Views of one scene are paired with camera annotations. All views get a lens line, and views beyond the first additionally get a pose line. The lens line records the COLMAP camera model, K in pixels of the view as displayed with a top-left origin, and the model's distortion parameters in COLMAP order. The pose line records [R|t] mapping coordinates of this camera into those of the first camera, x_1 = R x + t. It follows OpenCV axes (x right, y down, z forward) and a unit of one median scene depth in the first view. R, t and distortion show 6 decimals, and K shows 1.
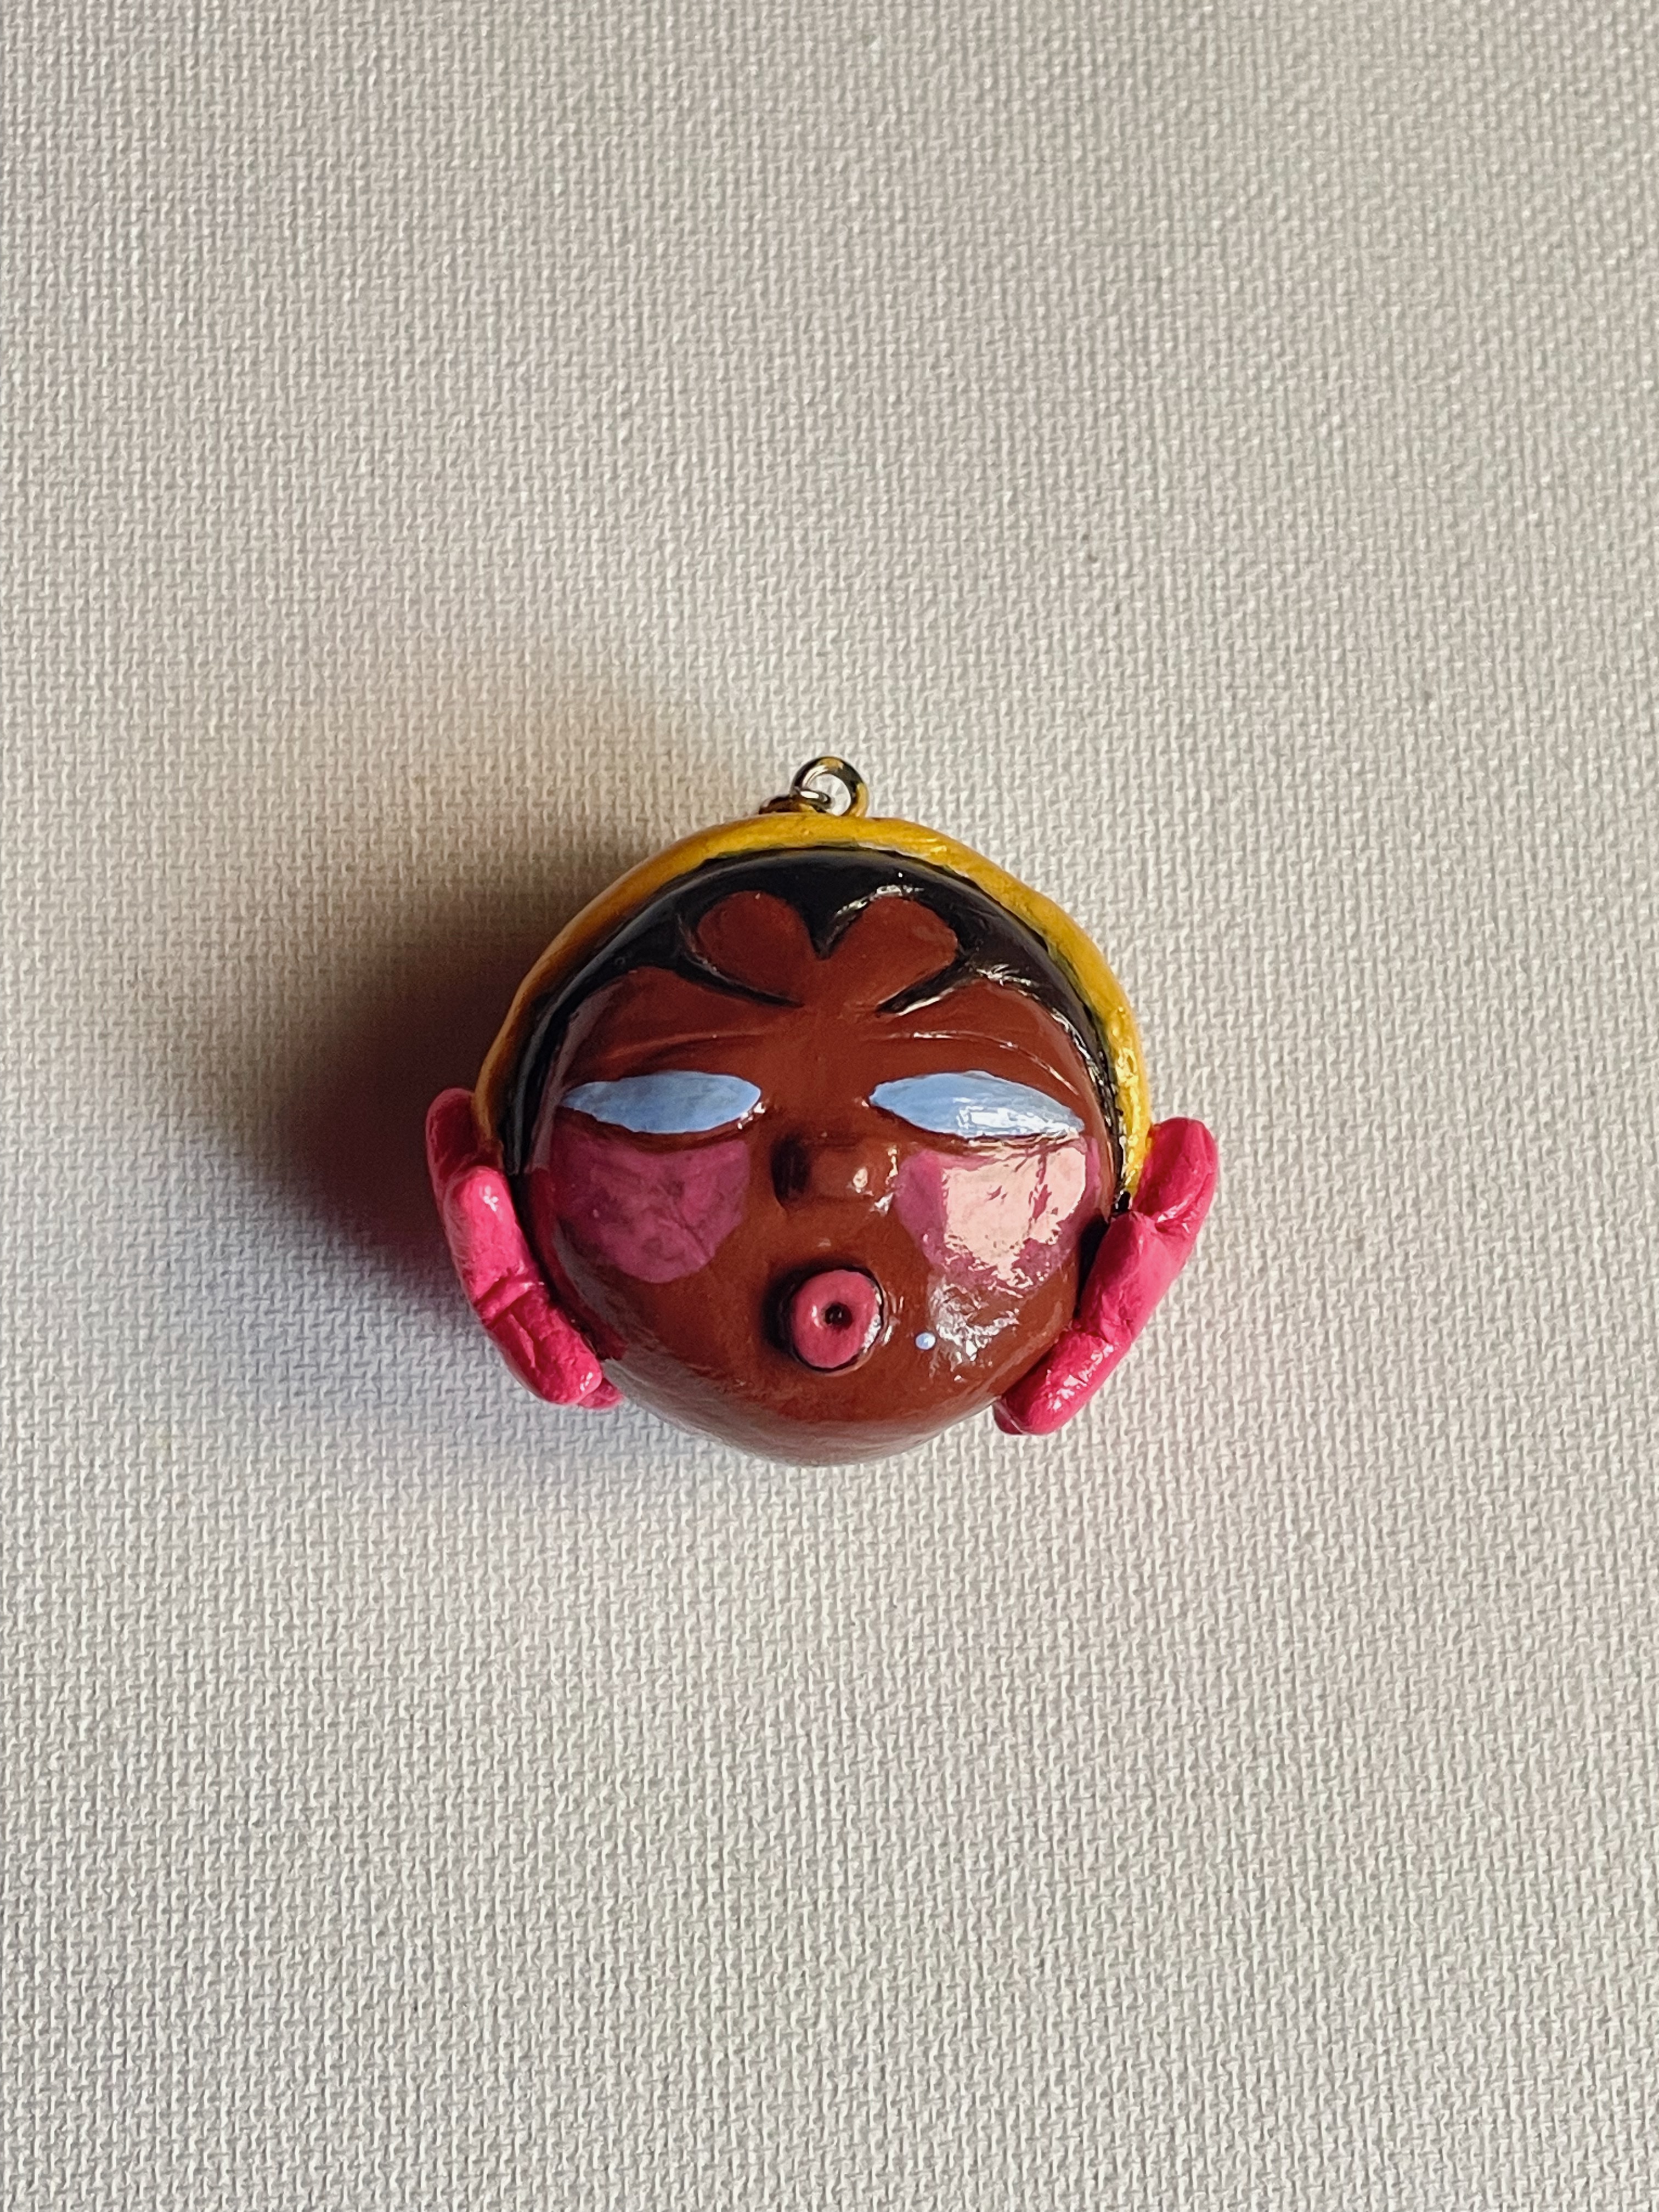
lens RADIAL K [[3281.8, 0, 864.4], [0, 3281.8, 1115.2], [0, 0, 1]] dist [0.186809, -0.705891]
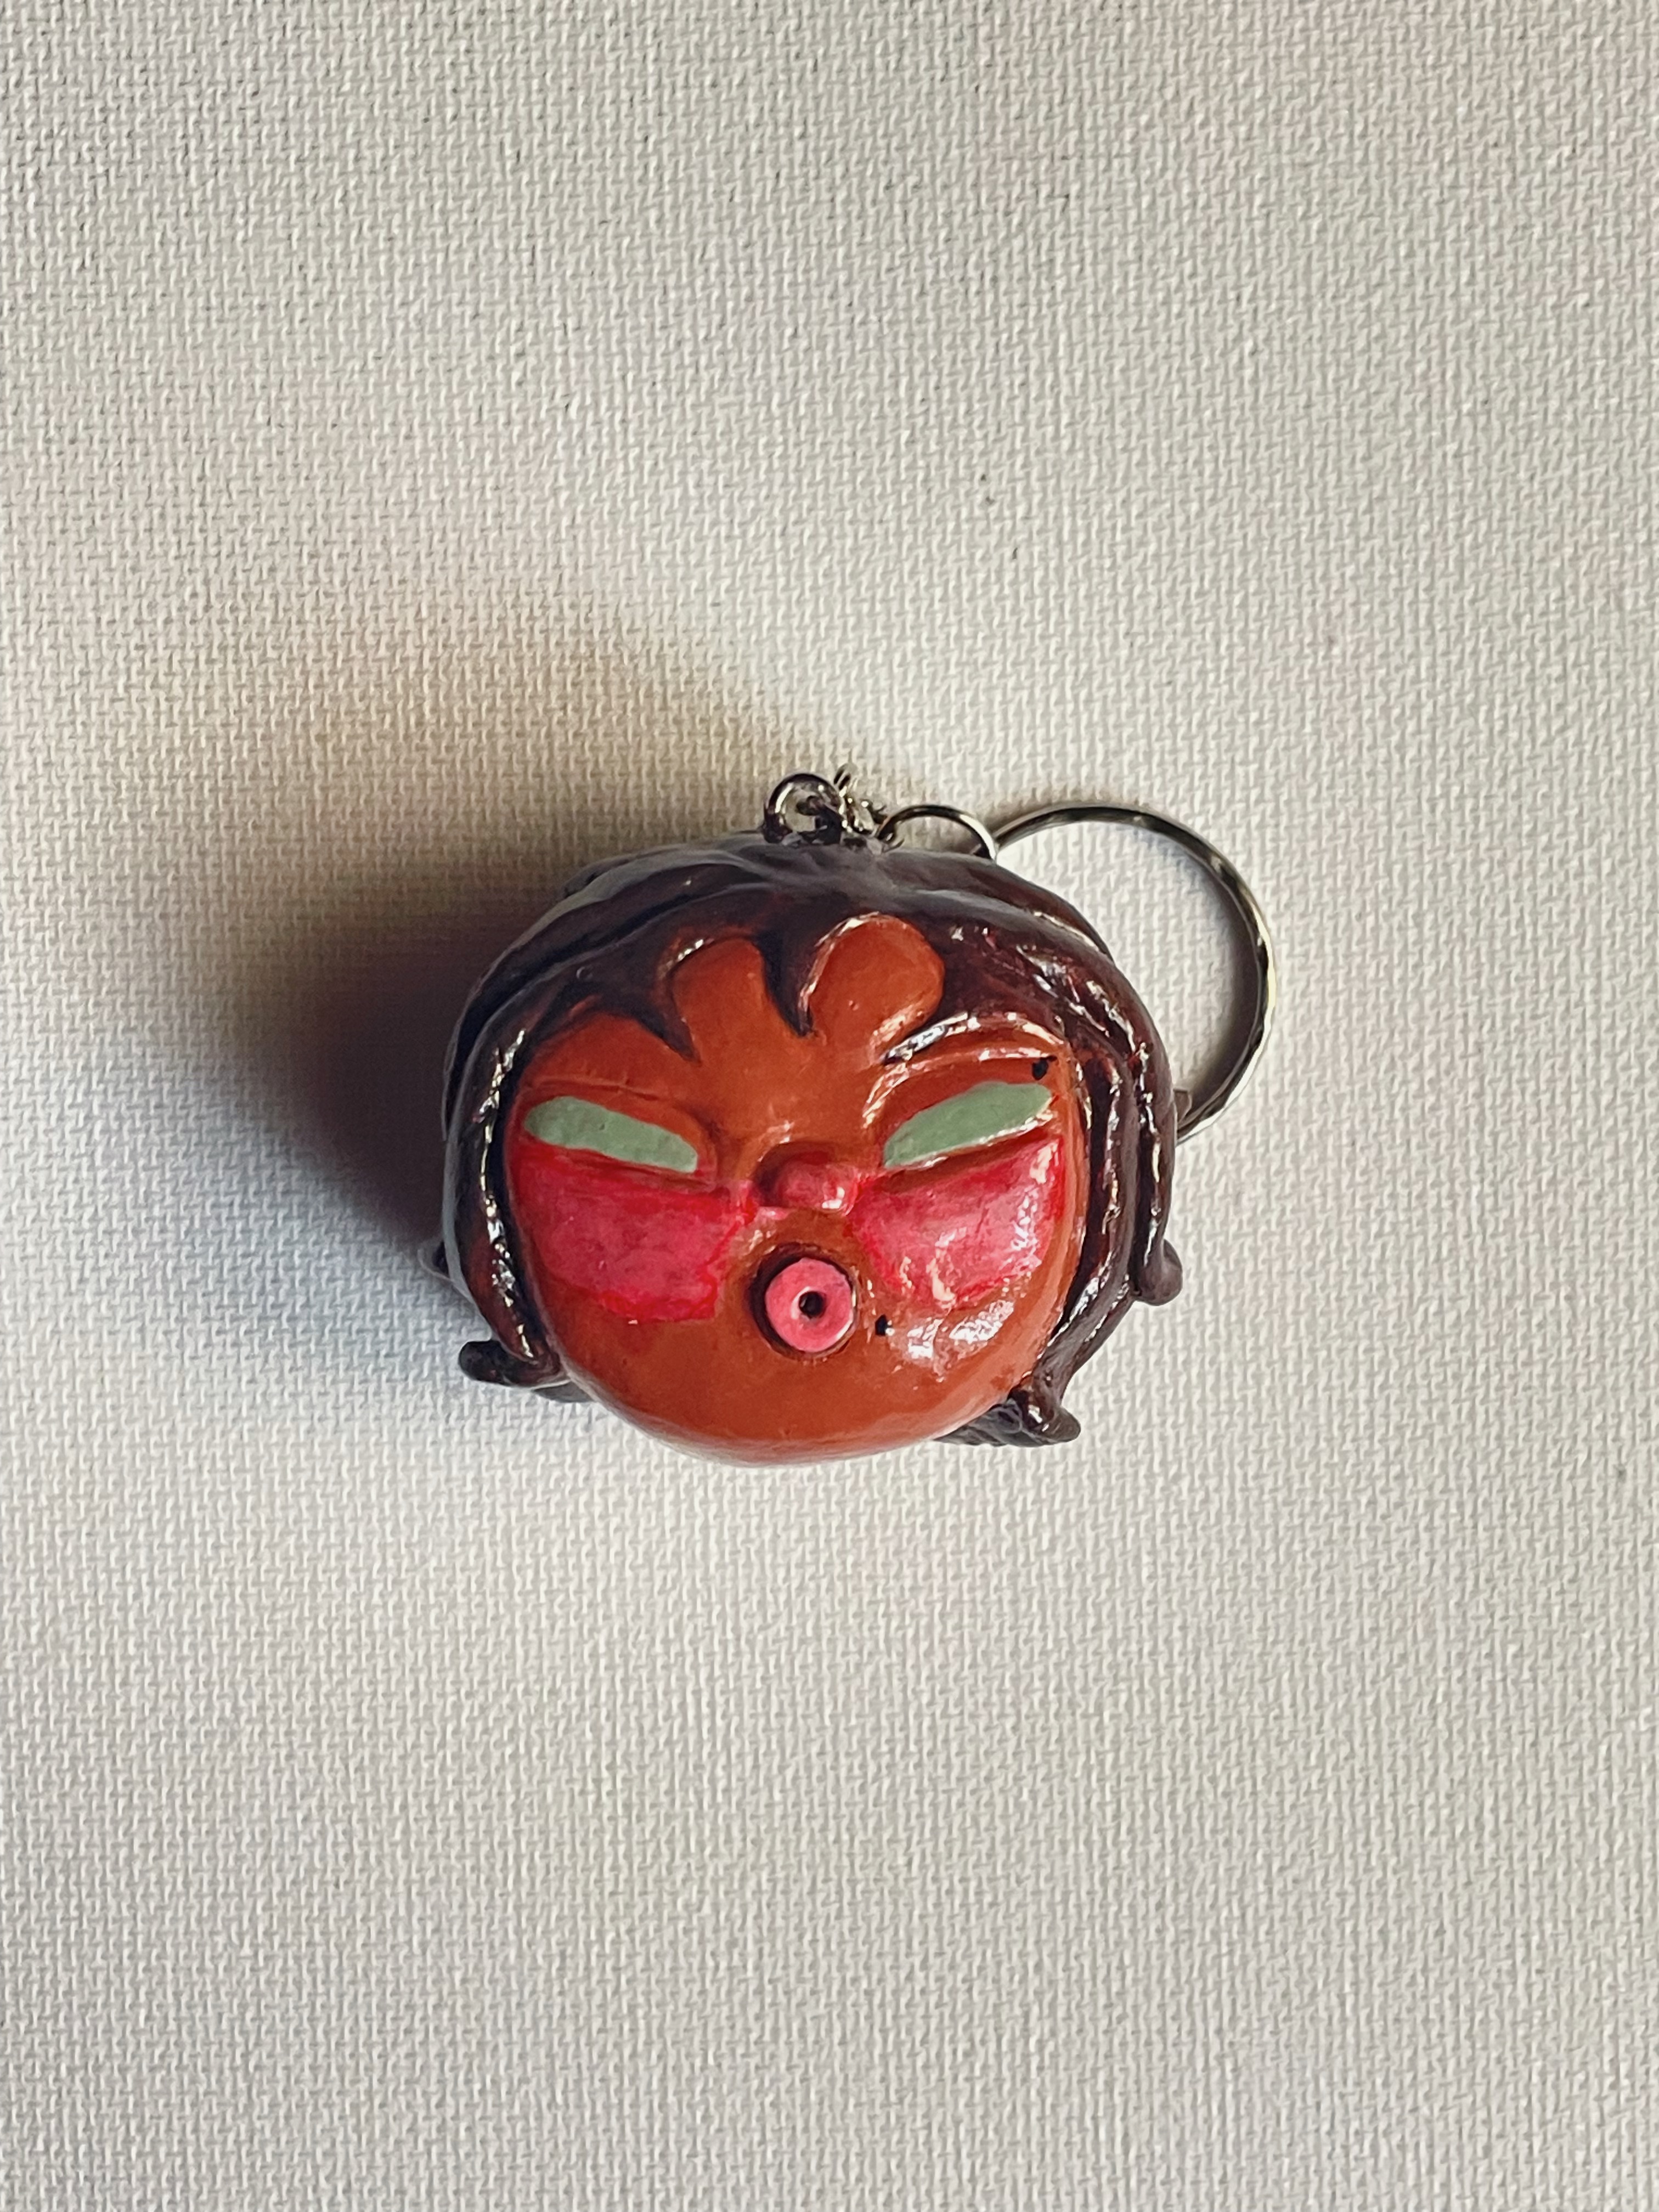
lens RADIAL K [[3281.8, 0, 864.4], [0, 3281.8, 1115.2], [0, 0, 1]] dist [0.186809, -0.705891]
pose [[0.993084, 0.019765, -0.115728, 0.157498], [0.004824, 0.978025, 0.208431, -0.205463], [0.117304, -0.207548, 0.971166, 0.001223]]
